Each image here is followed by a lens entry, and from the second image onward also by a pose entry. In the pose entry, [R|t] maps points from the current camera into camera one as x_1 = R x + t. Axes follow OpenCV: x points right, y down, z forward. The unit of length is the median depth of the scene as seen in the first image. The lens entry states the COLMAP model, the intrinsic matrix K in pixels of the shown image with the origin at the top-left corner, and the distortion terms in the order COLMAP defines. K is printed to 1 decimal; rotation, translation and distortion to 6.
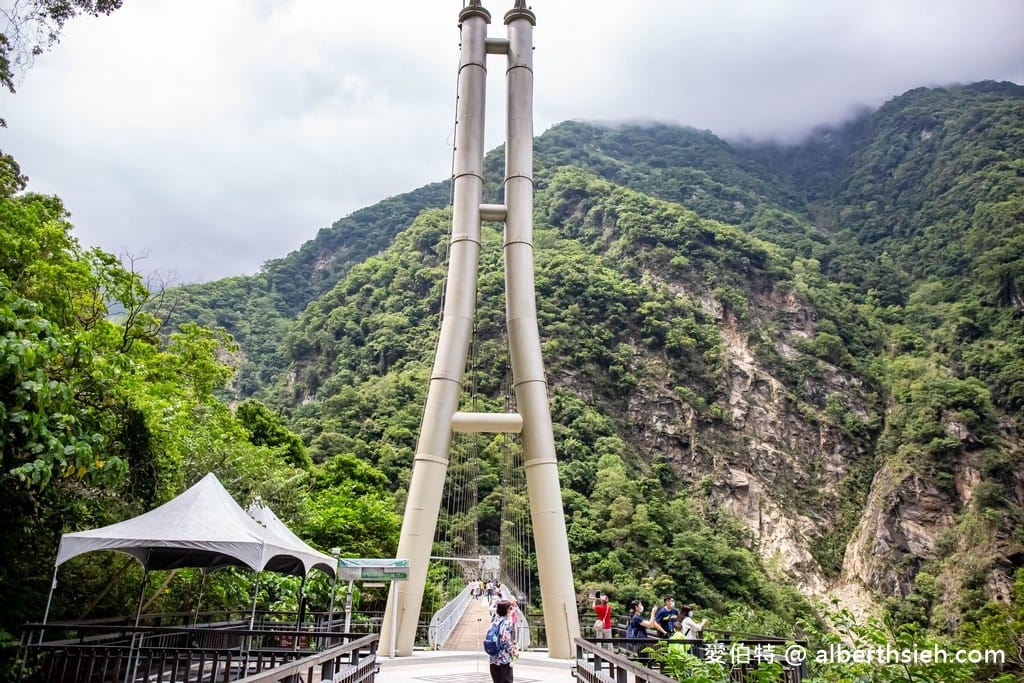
lens RADIAL K [[710.1, 0, 512.0], [0, 710.1, 341.5], [0, 0, 1]] dist [-0.109650, 0.106523]
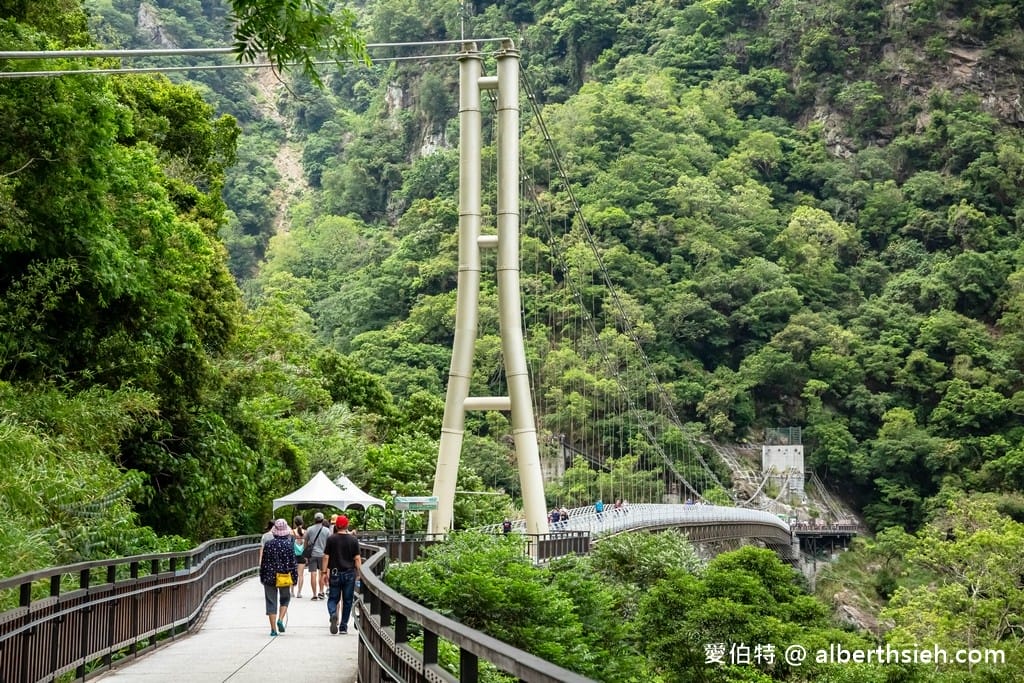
lens RADIAL K [[1681.5, 0, 512.0], [0, 1681.5, 341.5], [0, 0, 1]] dist [0.065769, 0.316243]
pose [[0.968253, -0.035646, -0.247417, 0.061022], [0.093960, 0.969096, 0.228087, -0.055497], [0.231640, -0.244093, 0.941680, -0.154307]]
